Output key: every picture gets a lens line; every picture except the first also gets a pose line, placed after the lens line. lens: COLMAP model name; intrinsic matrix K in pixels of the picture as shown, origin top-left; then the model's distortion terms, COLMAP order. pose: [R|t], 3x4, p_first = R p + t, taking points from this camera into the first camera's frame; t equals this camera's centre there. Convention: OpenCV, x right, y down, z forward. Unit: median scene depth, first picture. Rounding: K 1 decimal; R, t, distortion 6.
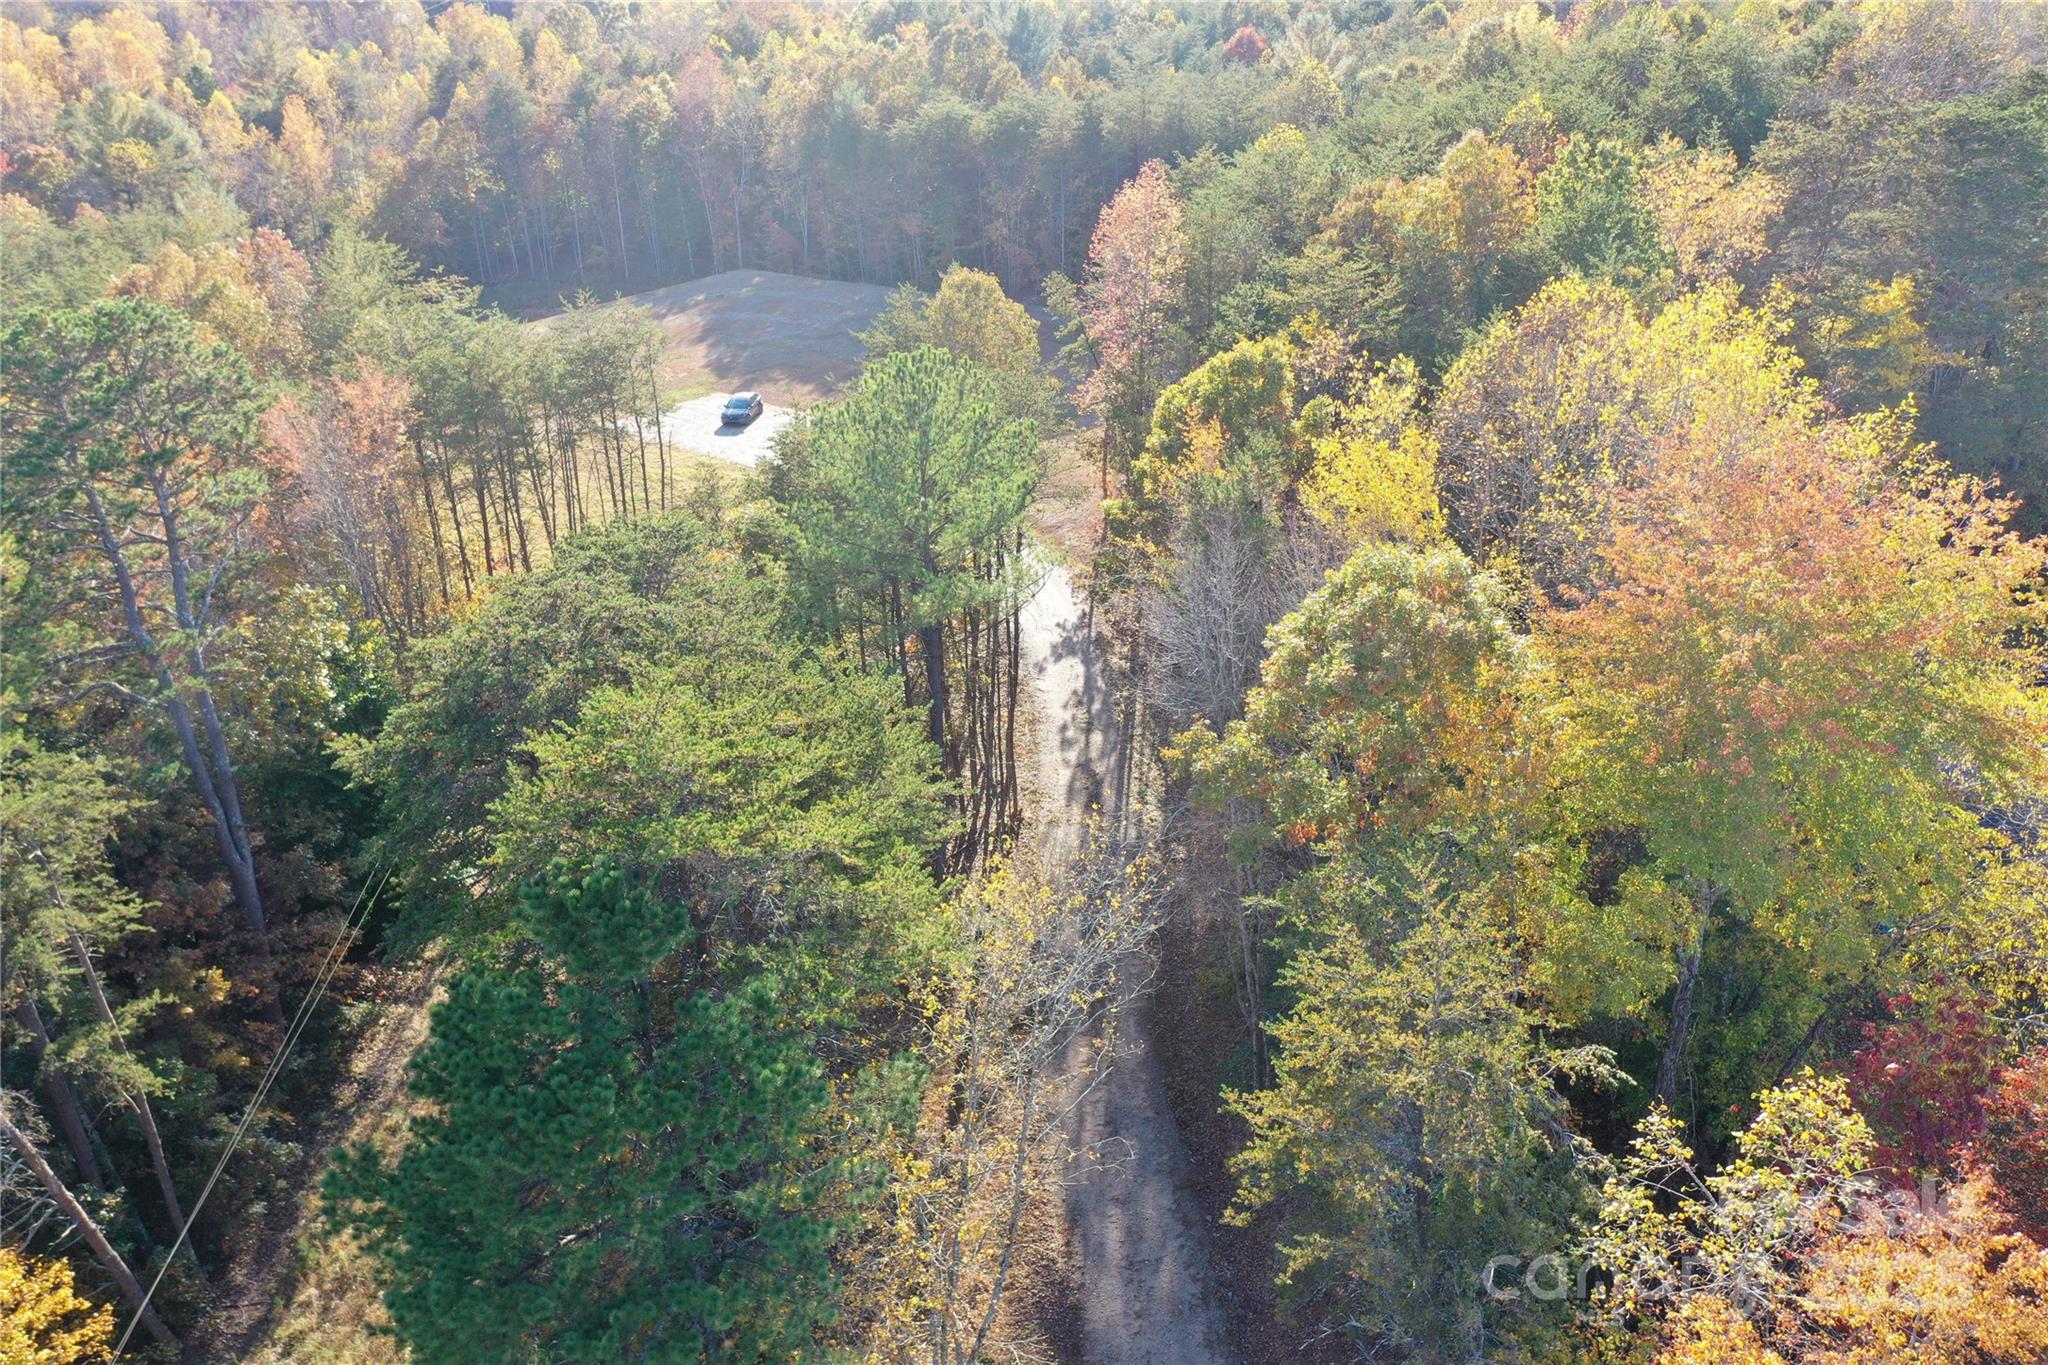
lens RADIAL K [[1629.6, 0, 1025.4], [0, 1629.6, 675.3], [0, 0, 1]] dist [0.007491, 0.007894]
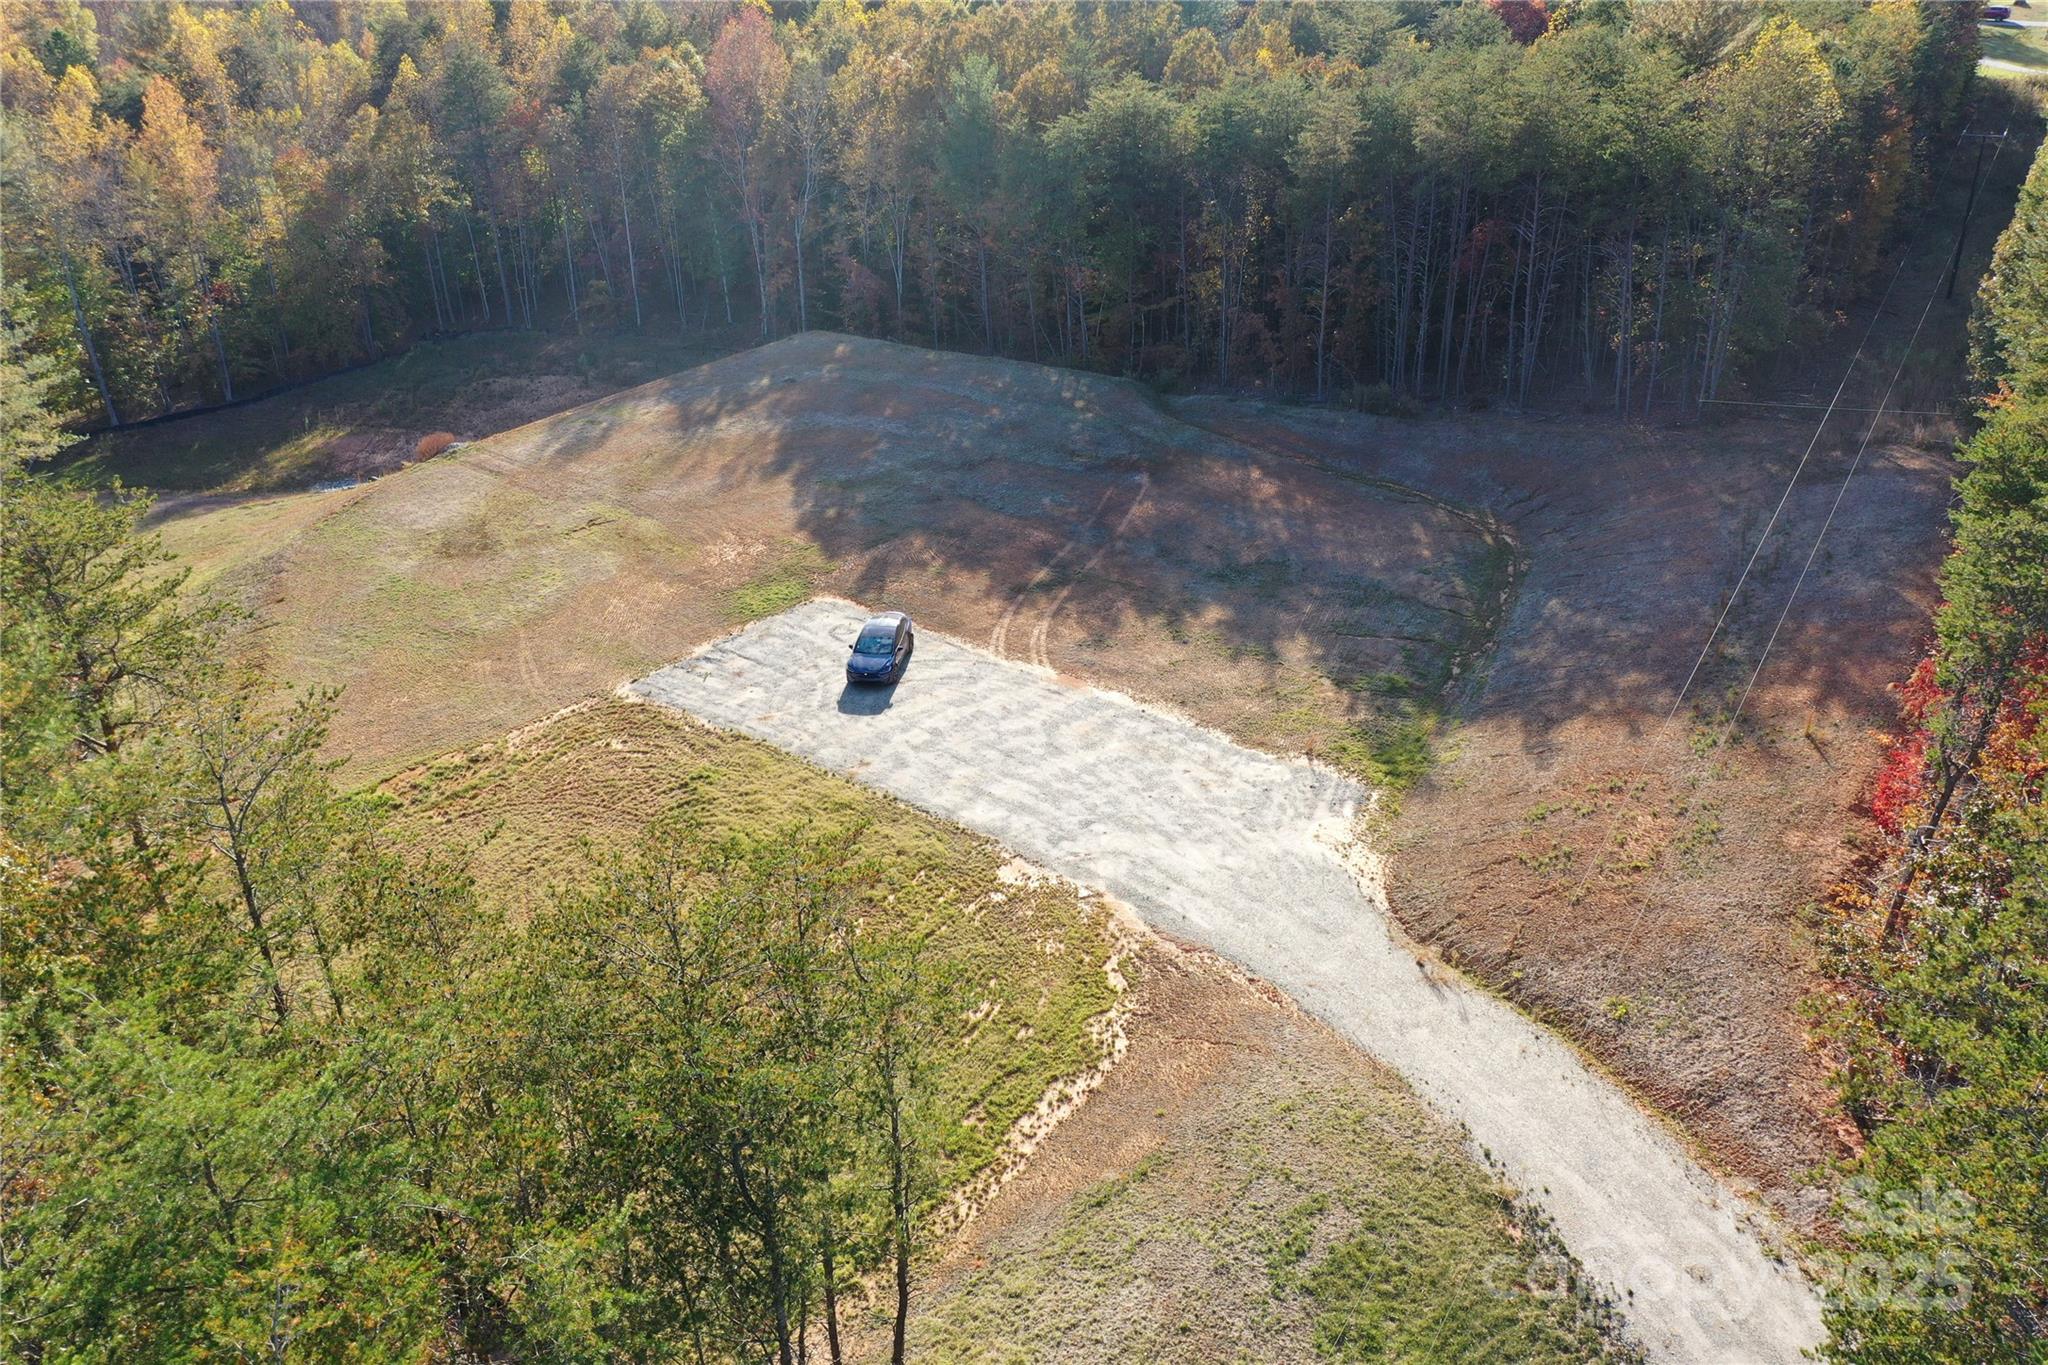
lens RADIAL K [[1629.6, 0, 1025.4], [0, 1629.6, 675.3], [0, 0, 1]] dist [0.007491, 0.007894]
pose [[0.999947, -0.002177, 0.010057, -0.082222], [0.001999, 0.999842, 0.017676, -0.103698], [-0.010094, -0.017655, 0.999793, 0.276852]]
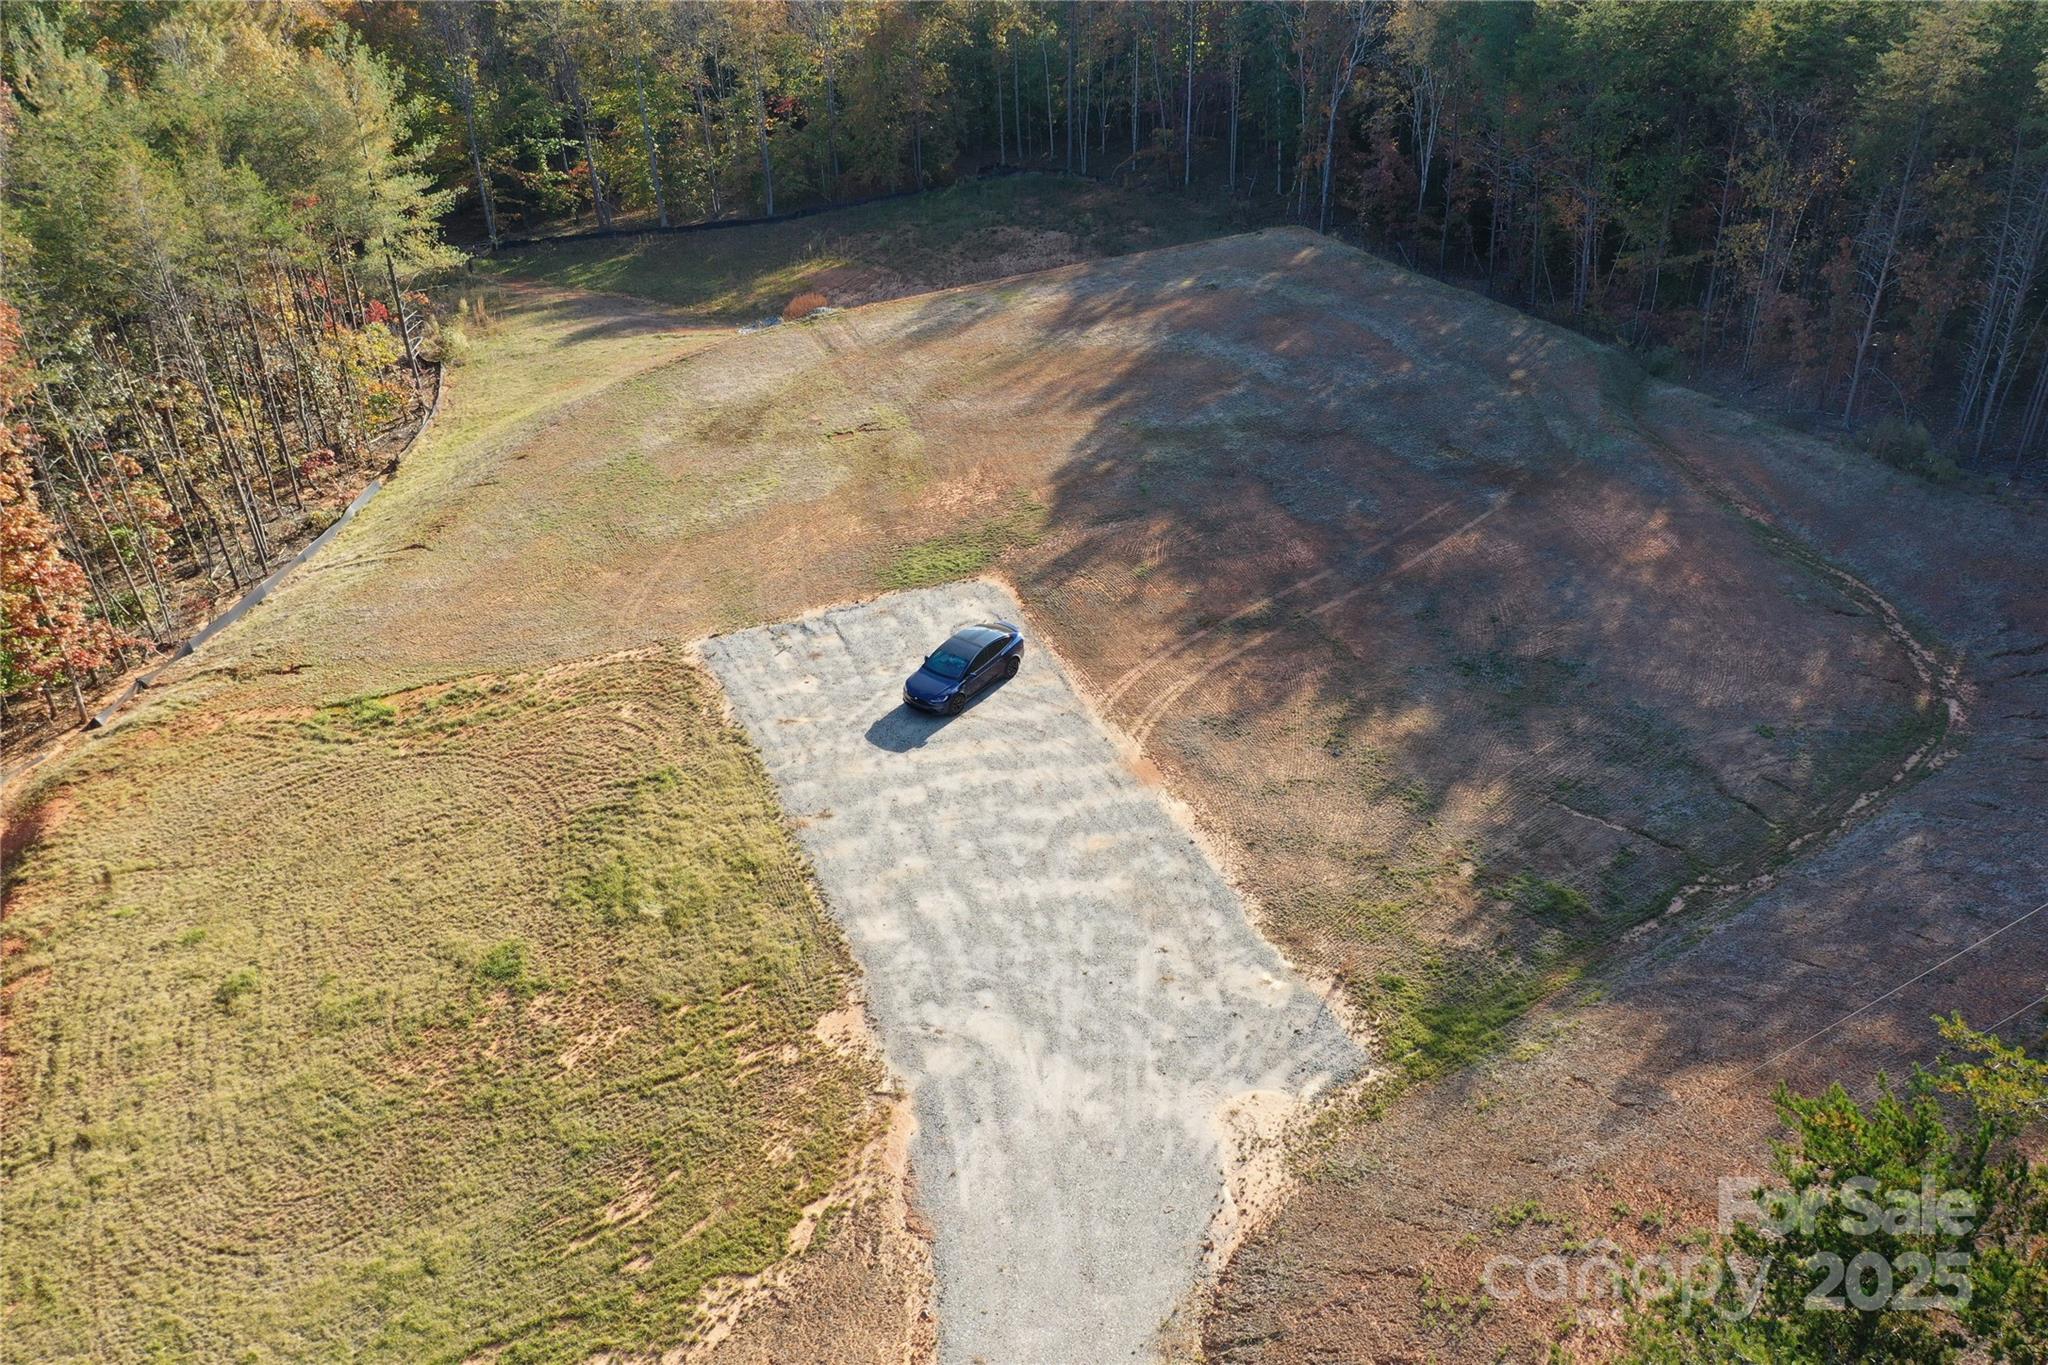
lens RADIAL K [[1629.6, 0, 1025.4], [0, 1629.6, 675.3], [0, 0, 1]] dist [0.007491, 0.007894]
pose [[0.878507, 0.246809, -0.409037, 0.020572], [-0.194123, 0.966760, 0.166407, -0.153173], [0.436512, -0.066786, 0.897216, 0.372029]]
